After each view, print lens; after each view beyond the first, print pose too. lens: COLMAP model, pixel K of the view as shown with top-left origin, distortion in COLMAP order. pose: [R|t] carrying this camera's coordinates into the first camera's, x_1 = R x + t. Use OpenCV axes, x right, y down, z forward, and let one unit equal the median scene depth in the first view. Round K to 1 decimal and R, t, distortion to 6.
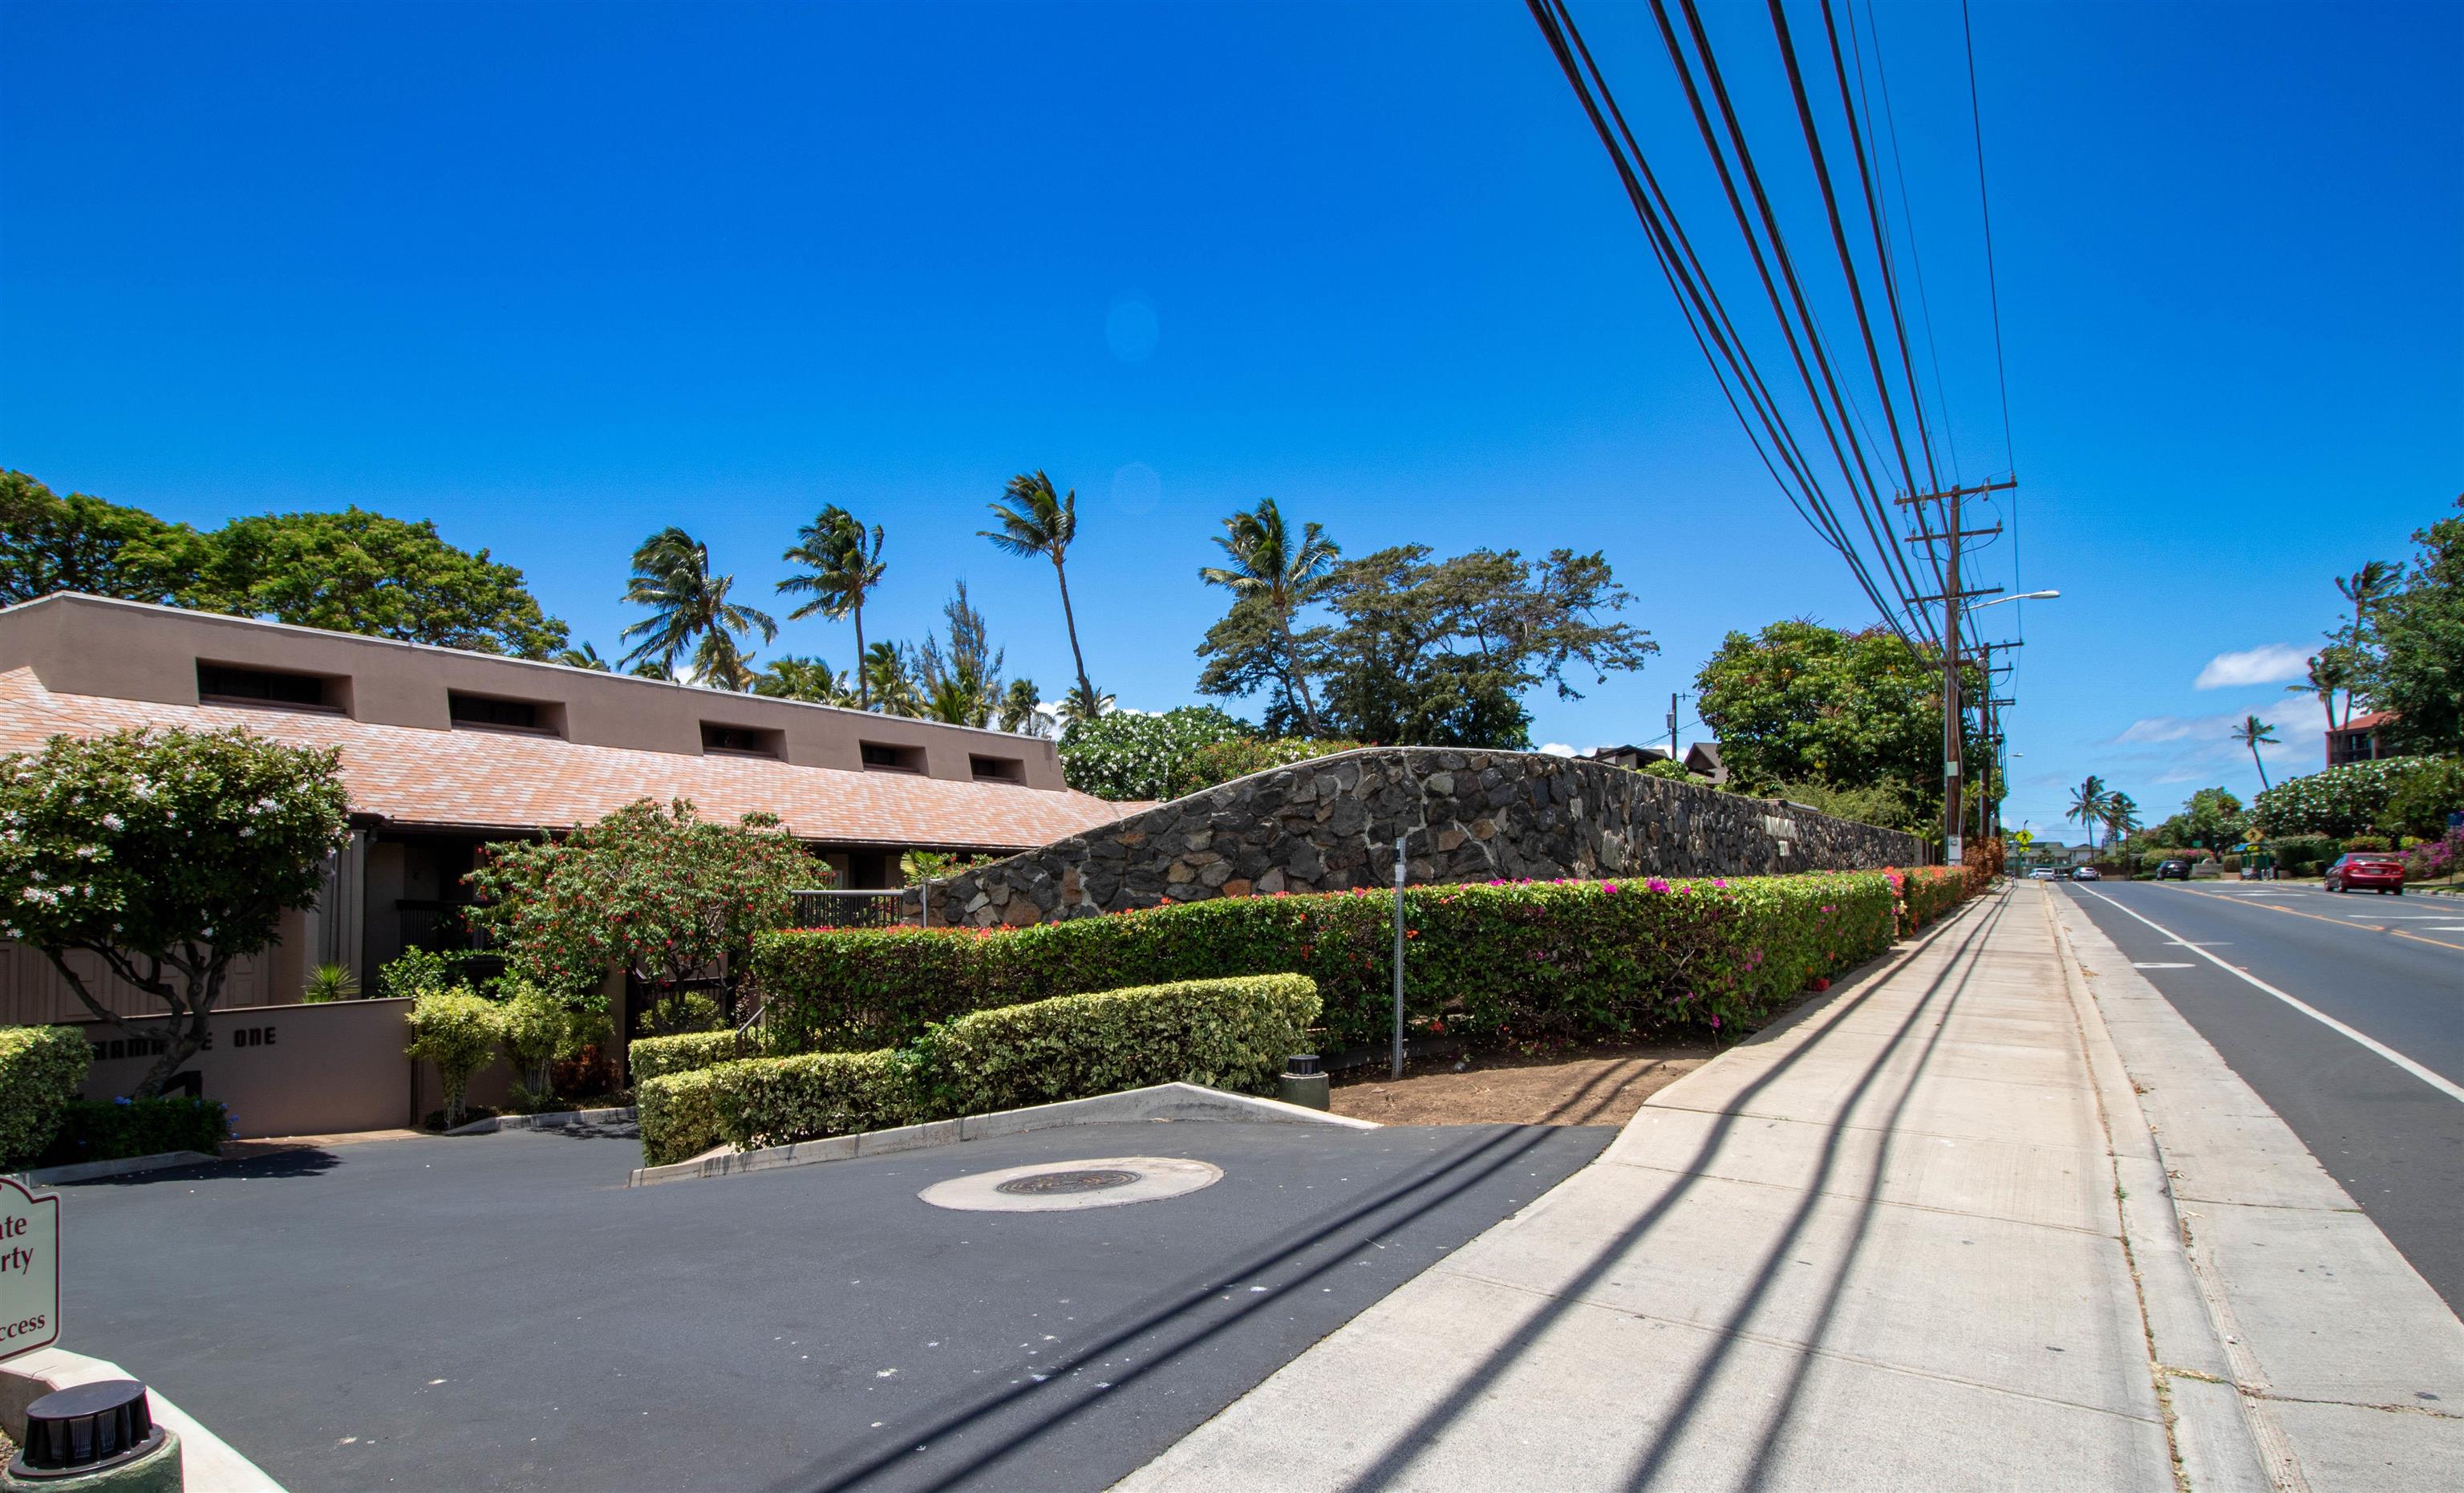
lens RADIAL K [[1430.3, 0, 1282.4], [0, 1430.3, 904.6], [0, 0, 1]] dist [0.003240, -0.008692]
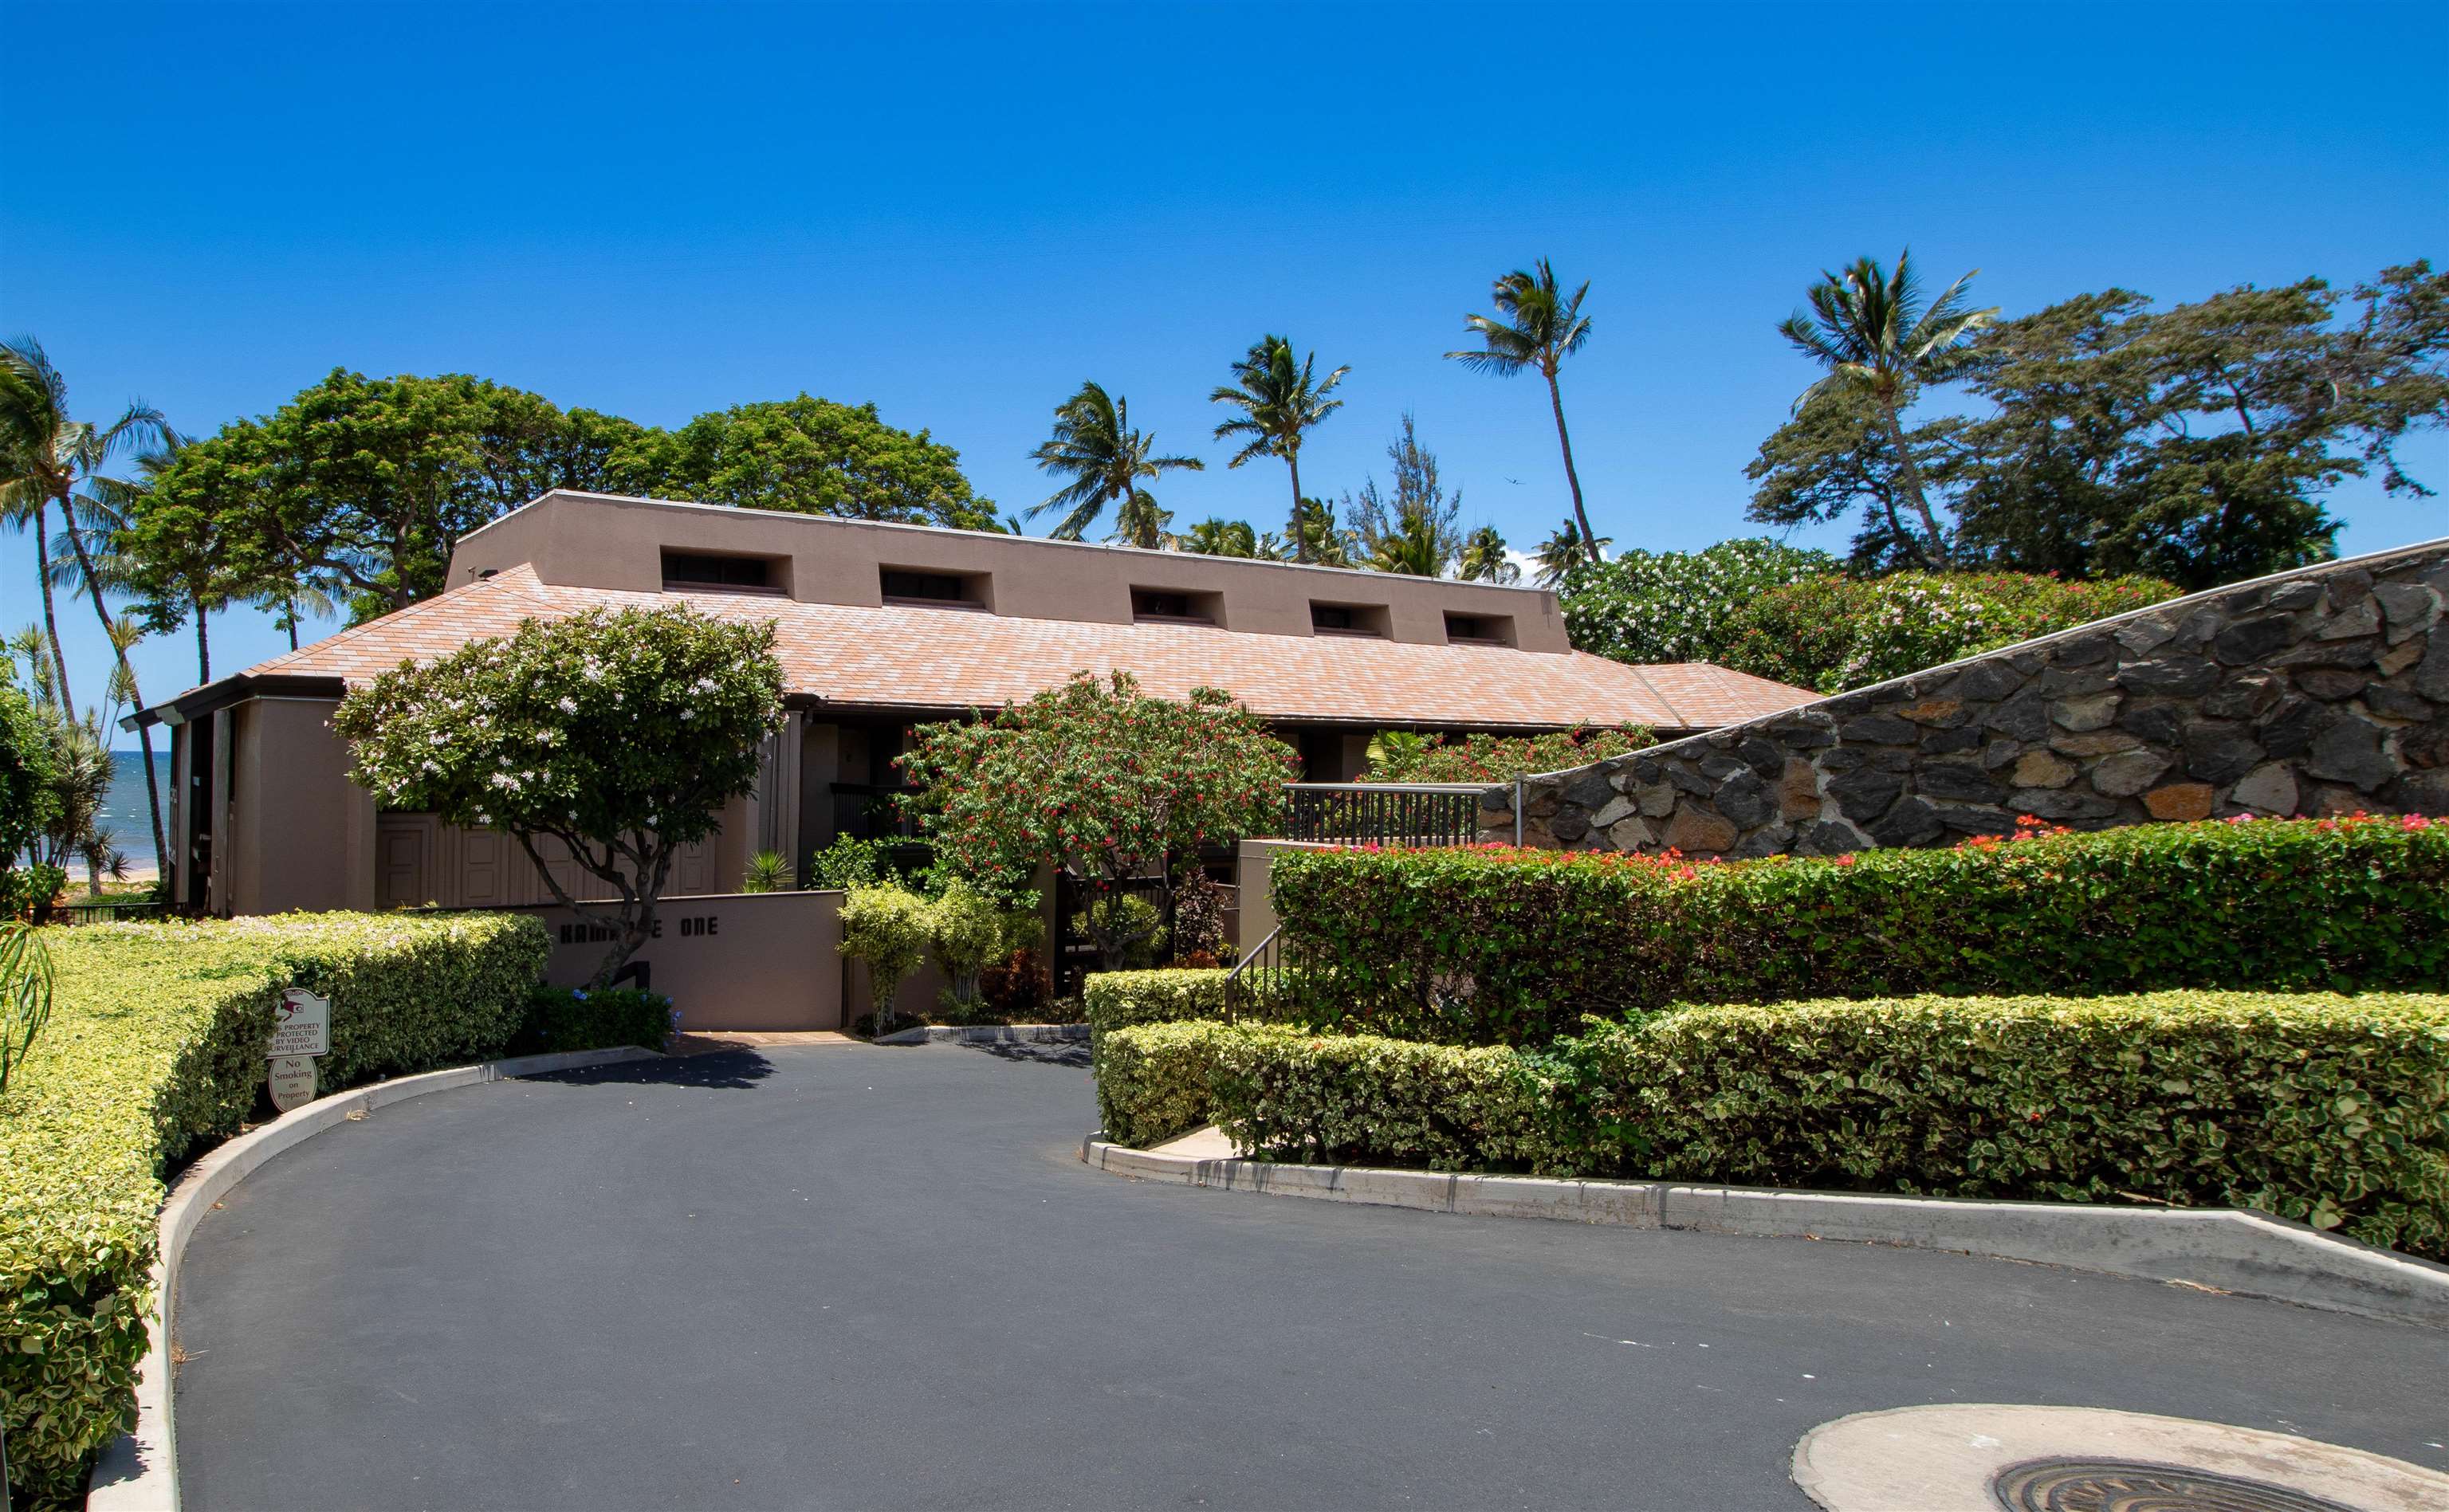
lens RADIAL K [[1407.0, 0, 1225.5], [0, 1407.0, 755.7], [0, 0, 1]] dist [-0.005275, -0.001353]
pose [[0.960029, -0.001355, -0.279897, -0.124981], [-0.003138, 0.999873, -0.015604, -0.010101], [0.279883, 0.015859, 0.959903, 0.208350]]
